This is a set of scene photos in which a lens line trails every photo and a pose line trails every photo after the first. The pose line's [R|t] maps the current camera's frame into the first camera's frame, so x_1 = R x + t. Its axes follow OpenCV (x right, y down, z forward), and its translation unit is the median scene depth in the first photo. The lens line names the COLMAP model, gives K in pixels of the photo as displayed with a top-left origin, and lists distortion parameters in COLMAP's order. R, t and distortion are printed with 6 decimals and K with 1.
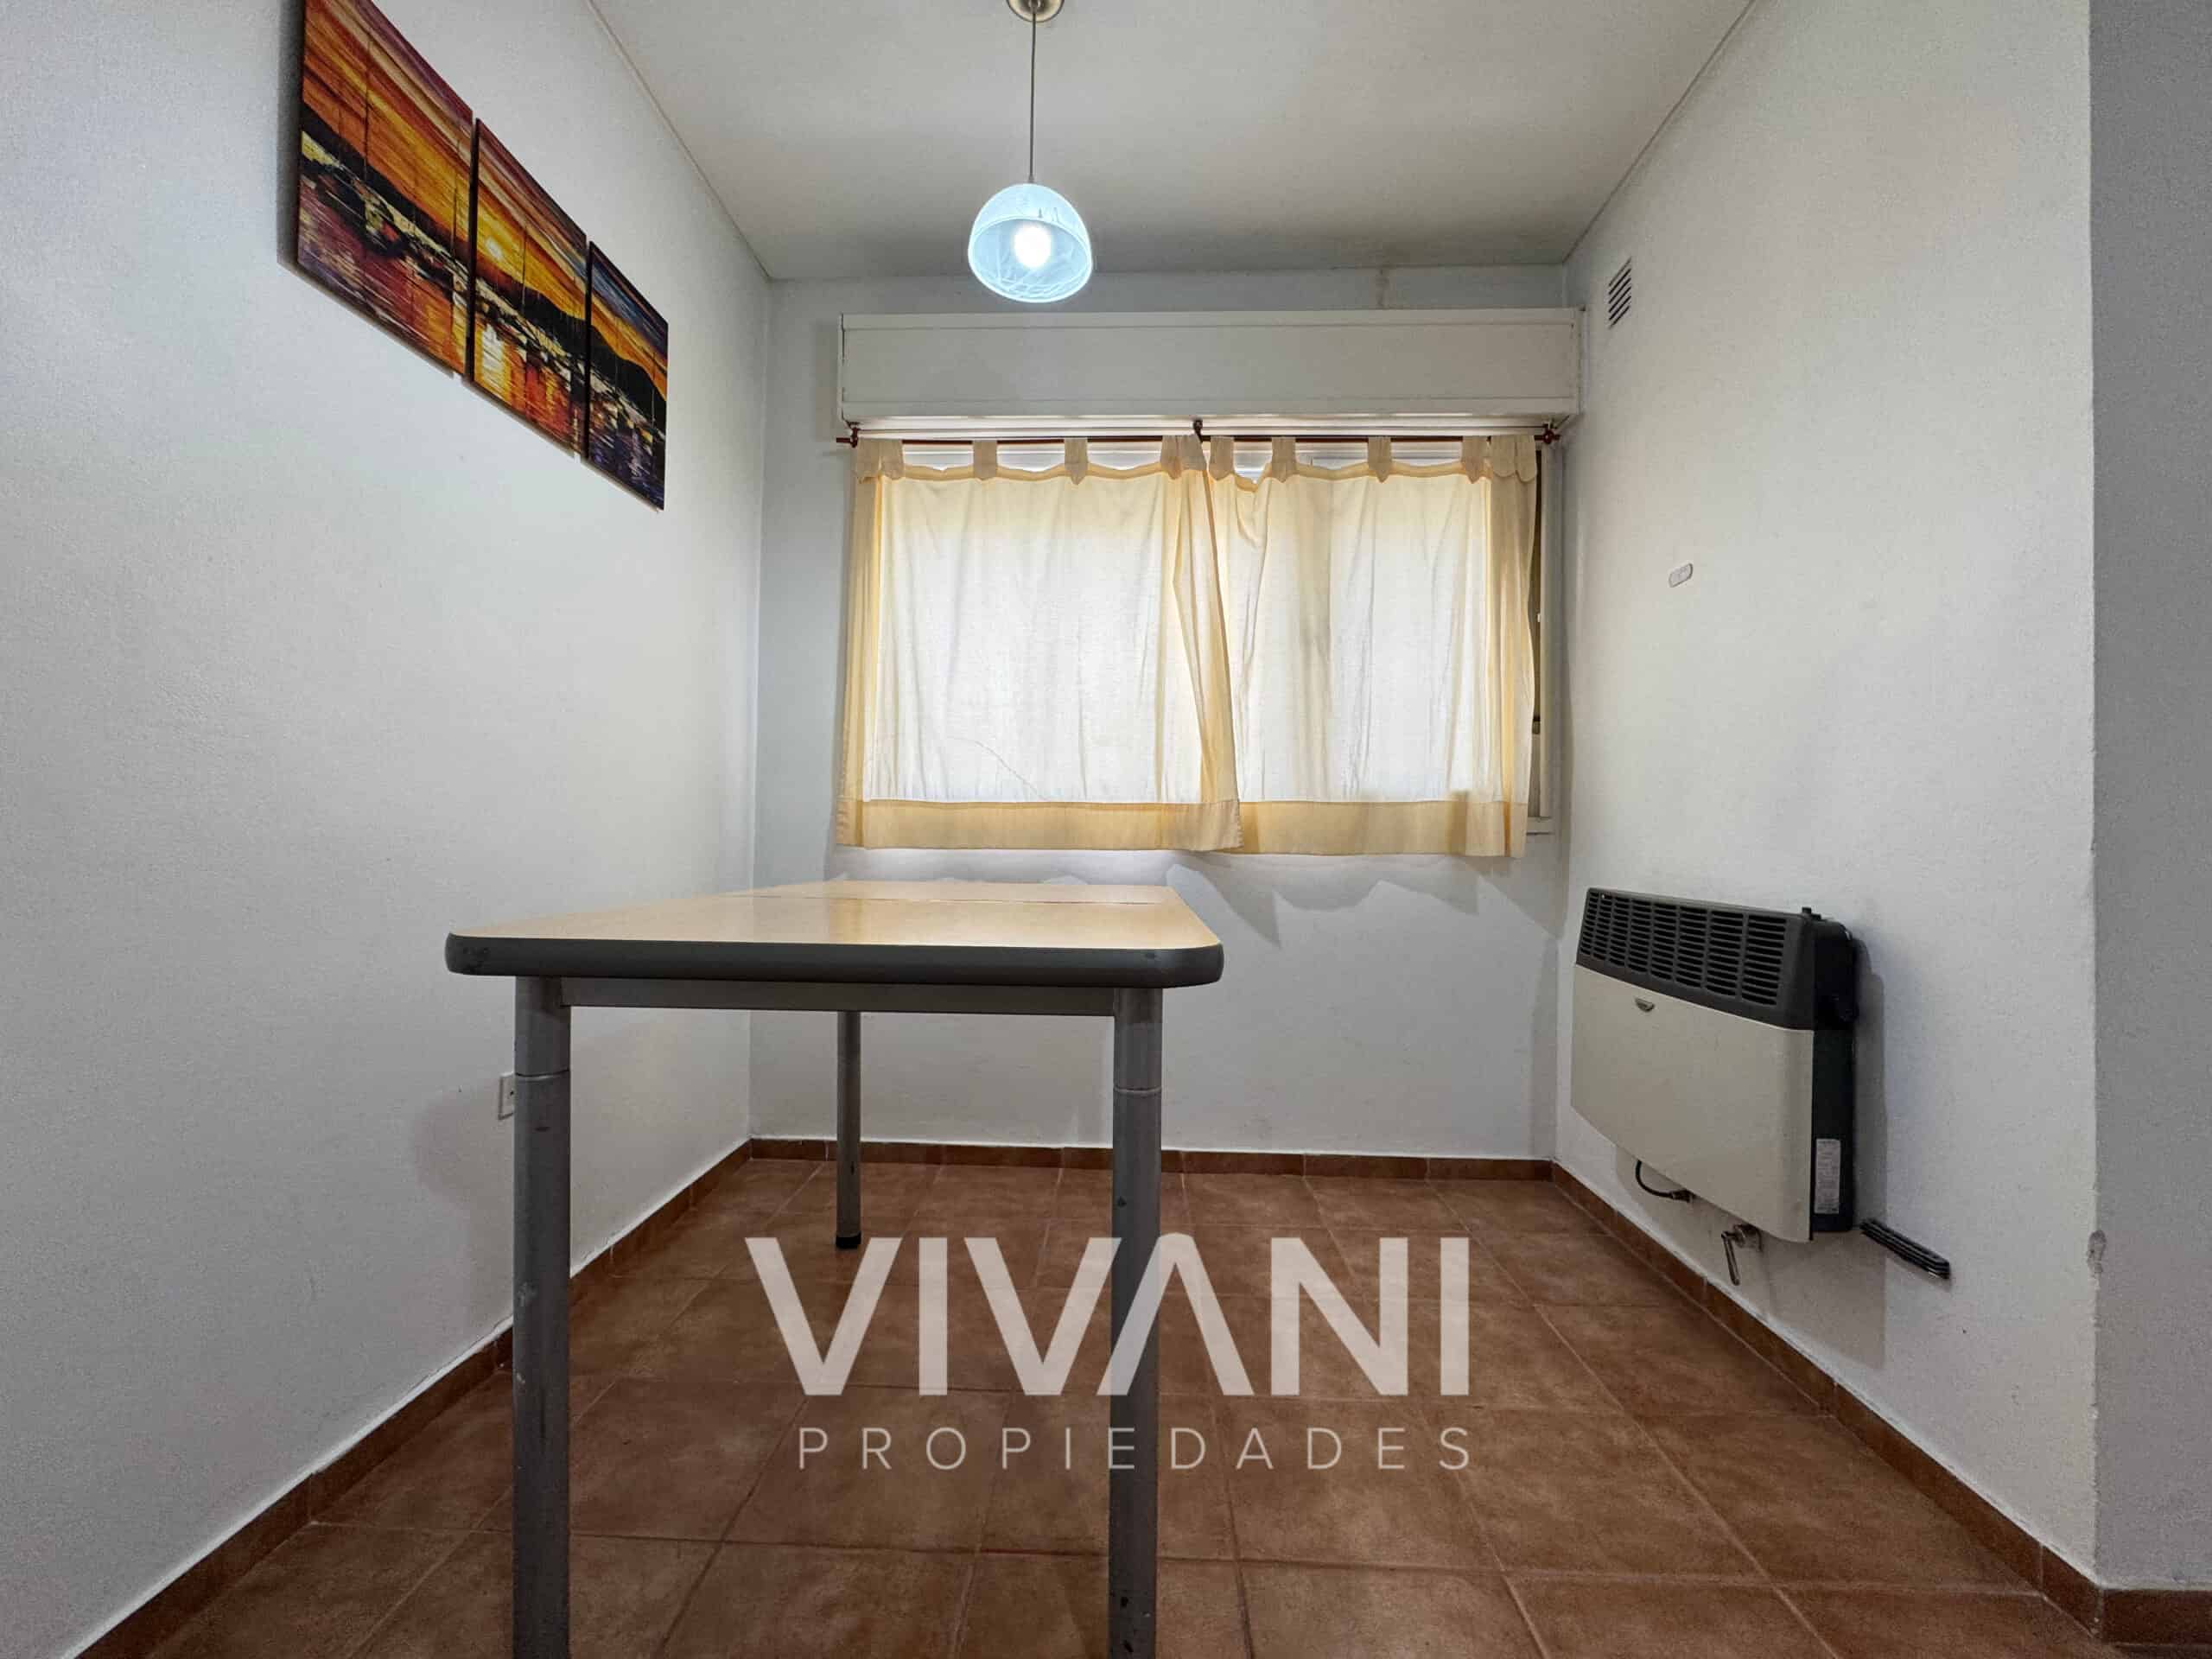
lens RADIAL K [[882.5, 0, 1102.1], [0, 882.5, 828.1], [0, 0, 1]] dist [-0.003377, 0.000223]
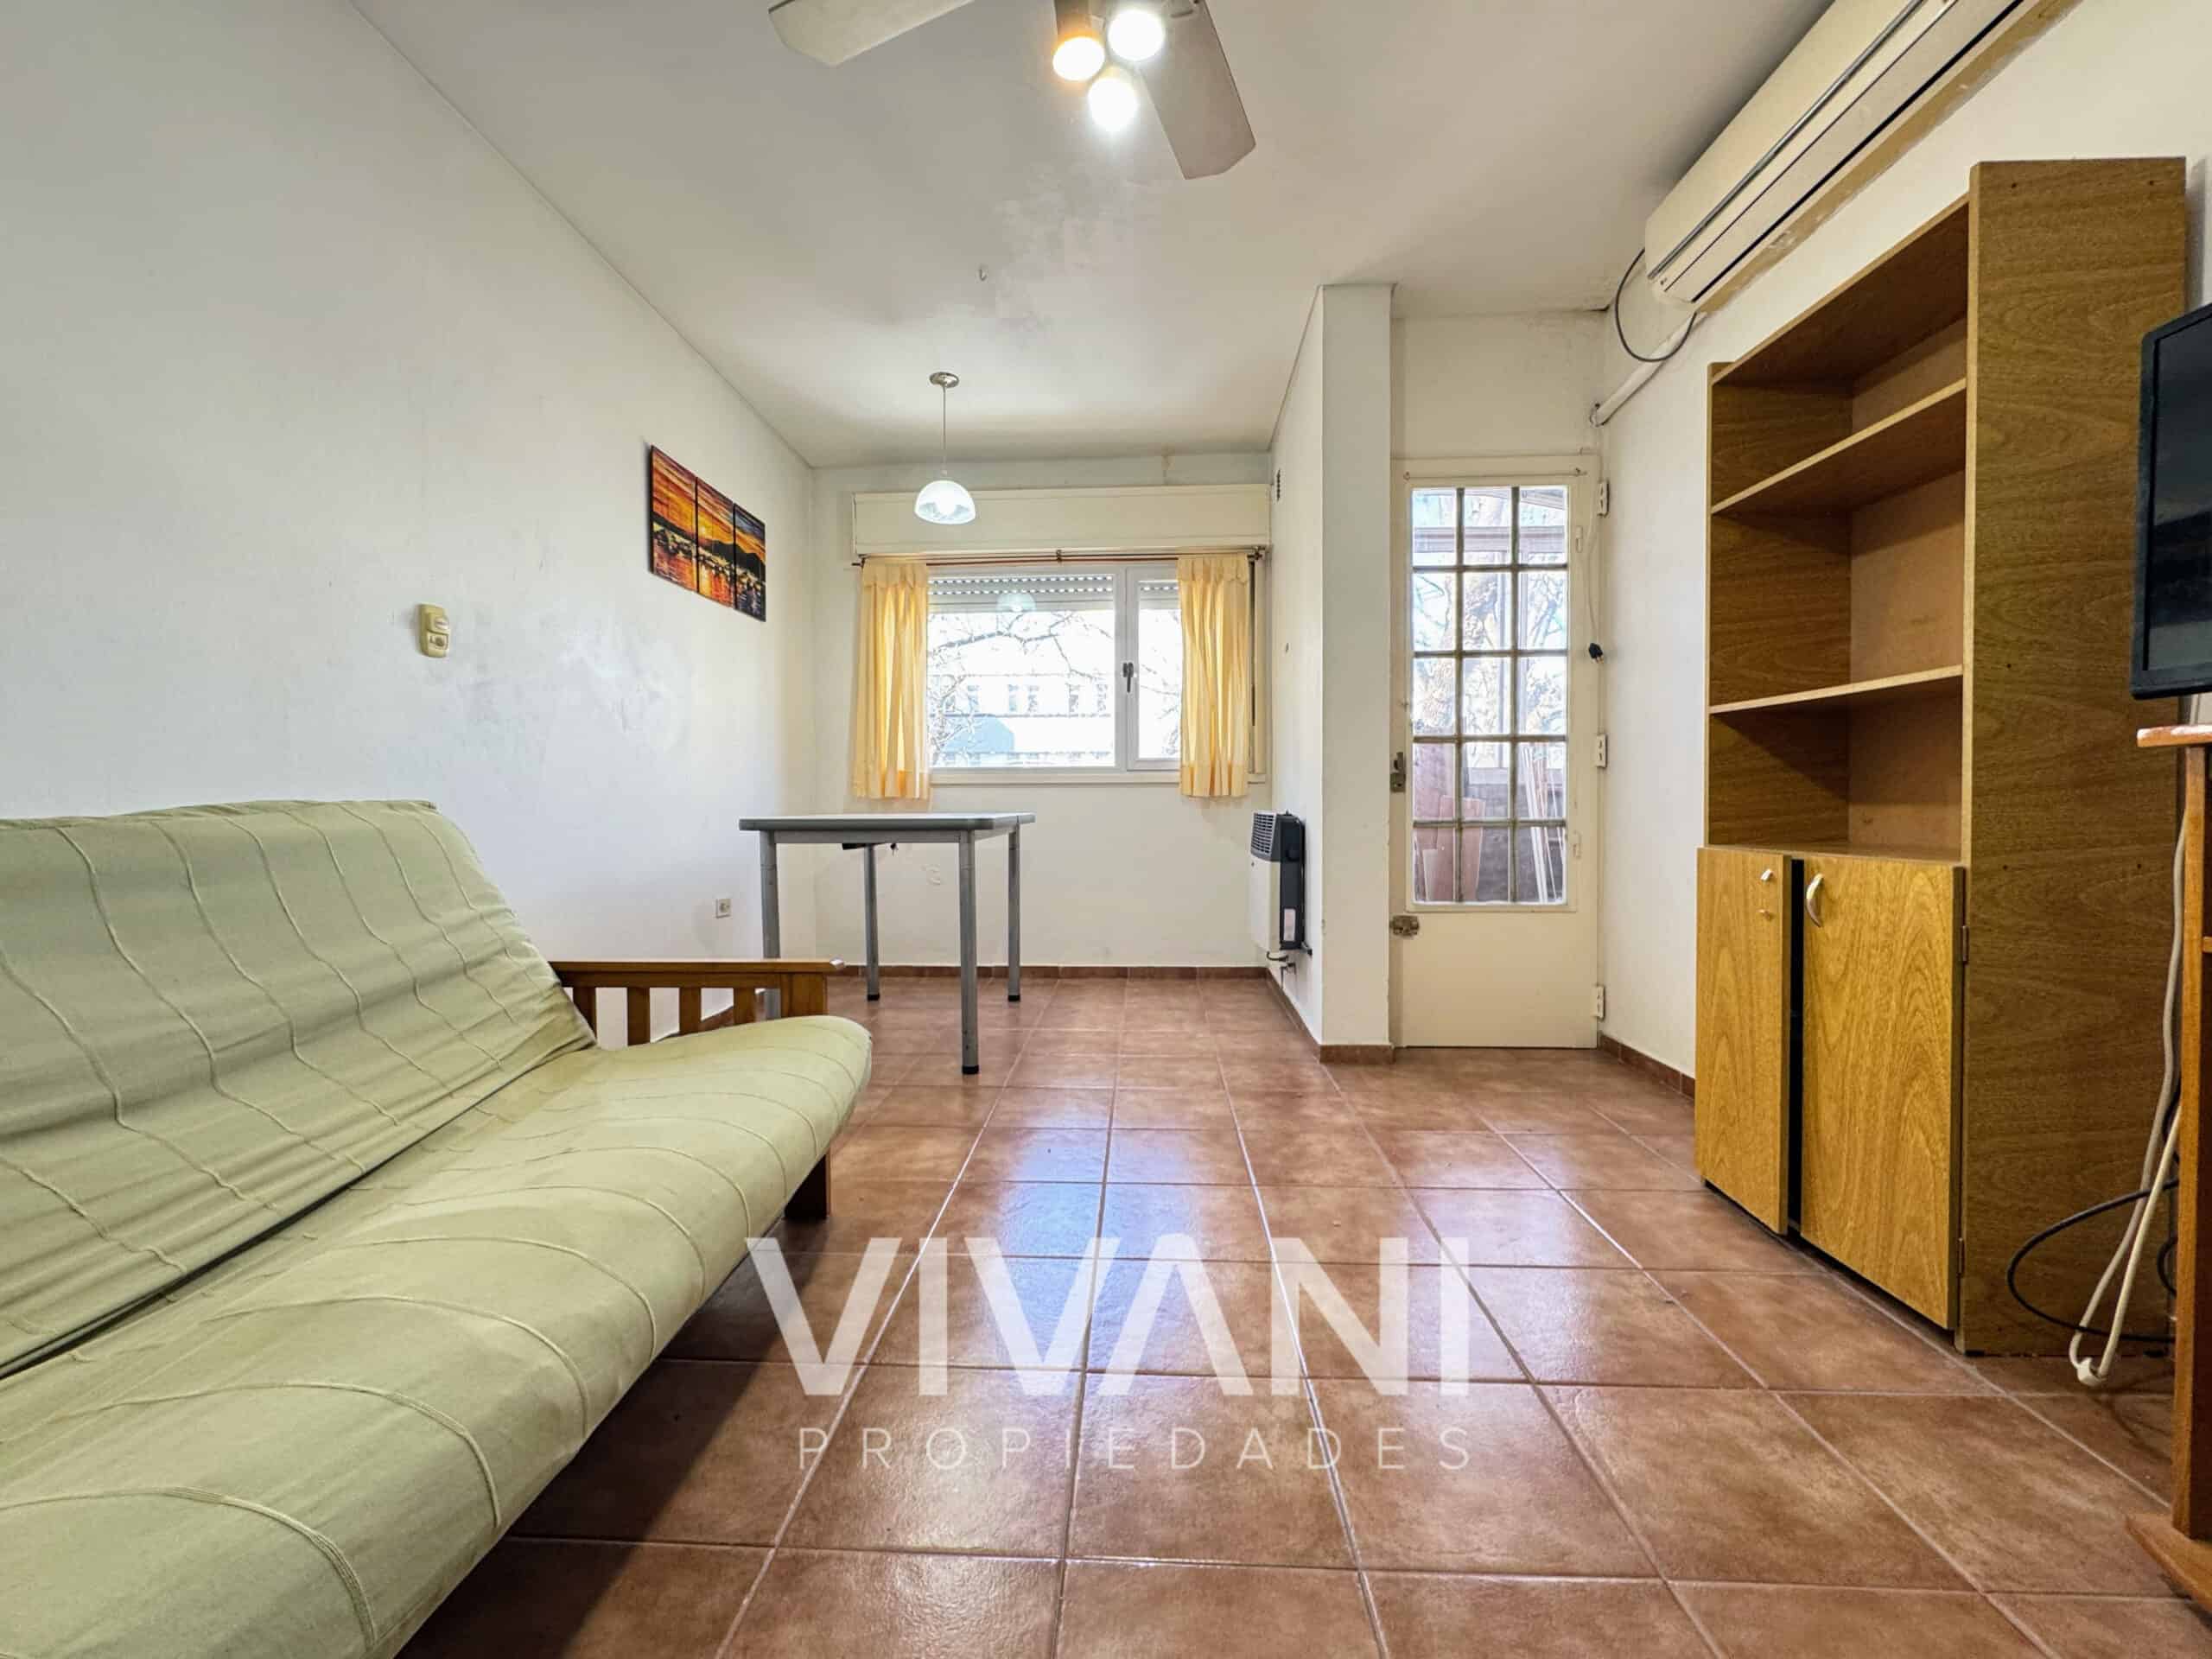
lens RADIAL K [[886.3, 0, 1103.1], [0, 886.3, 825.3], [0, 0, 1]] dist [-0.002428, -0.000064]
pose [[0.999680, -0.019078, -0.016634, 0.353584], [0.019669, 0.999154, 0.036121, 0.035641], [0.015931, -0.036436, 0.999209, -1.266715]]
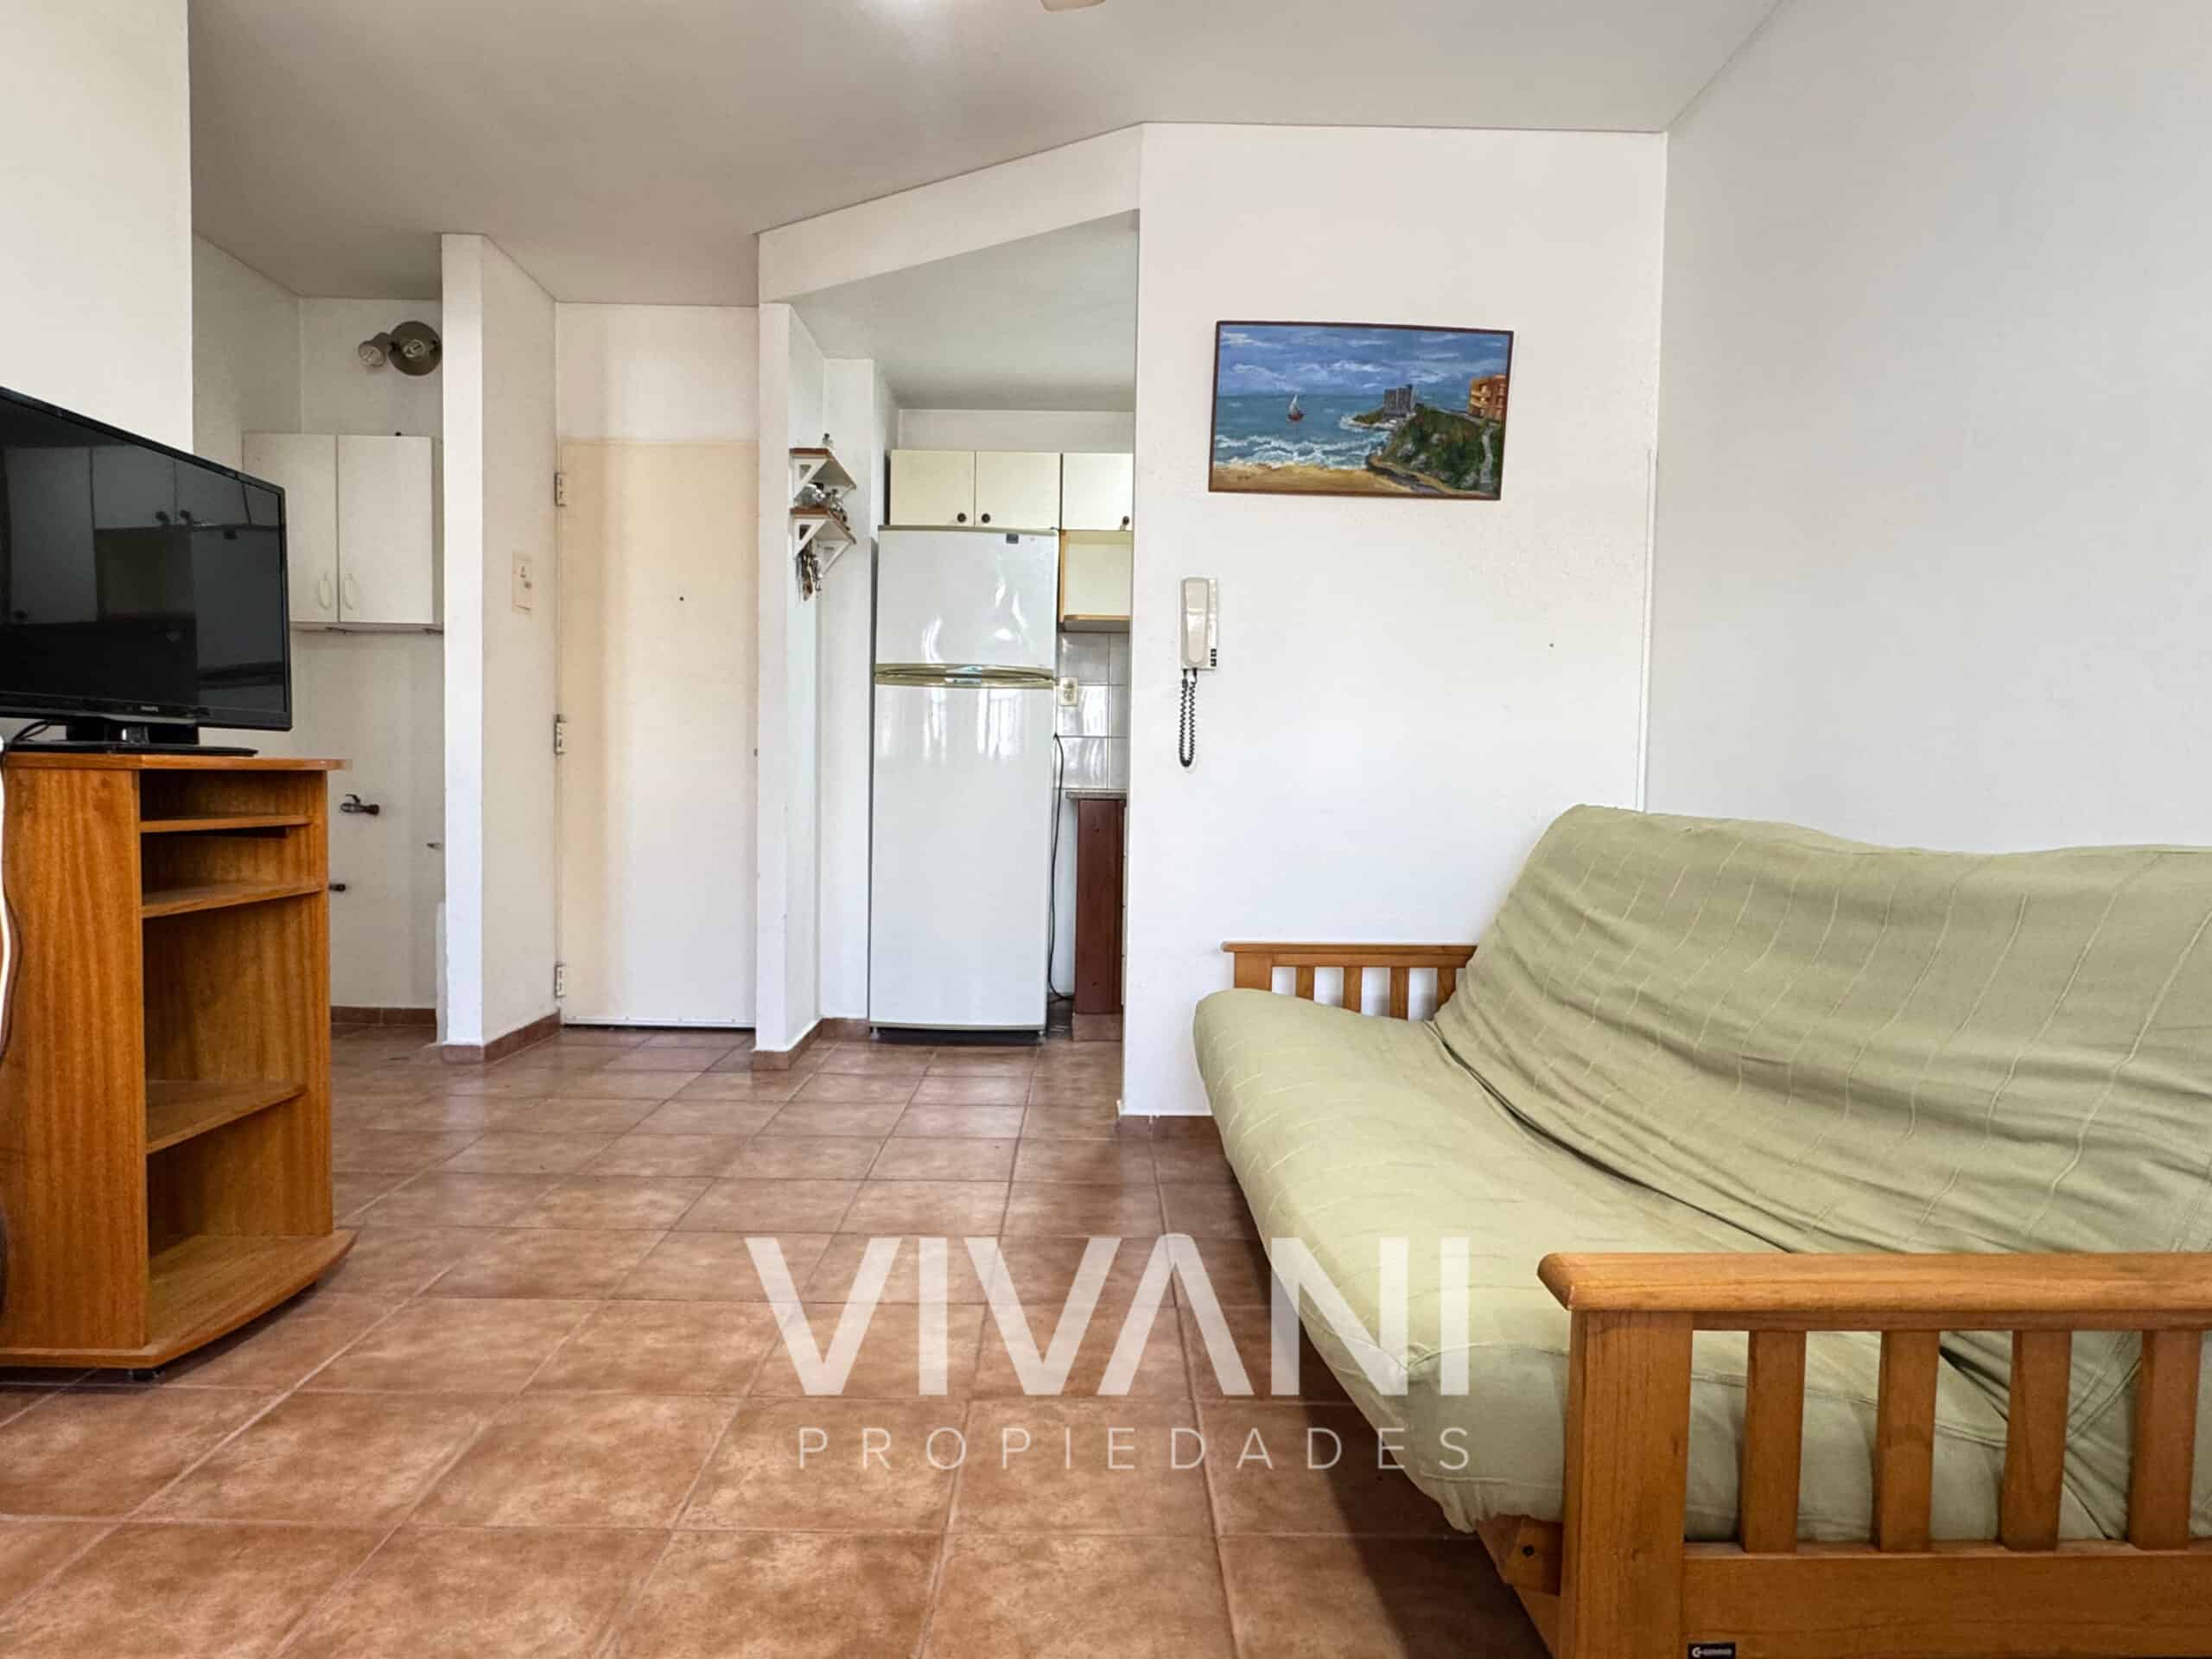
lens RADIAL K [[1271.9, 0, 1106.0], [0, 1271.9, 829.5], [0, 0, 1]] dist [-0.001249, -0.000348]
pose [[-0.998627, -0.029805, -0.043090, 0.235890], [-0.031063, 0.999102, 0.028818, 0.010381], [0.042192, 0.030117, -0.998655, 0.679336]]
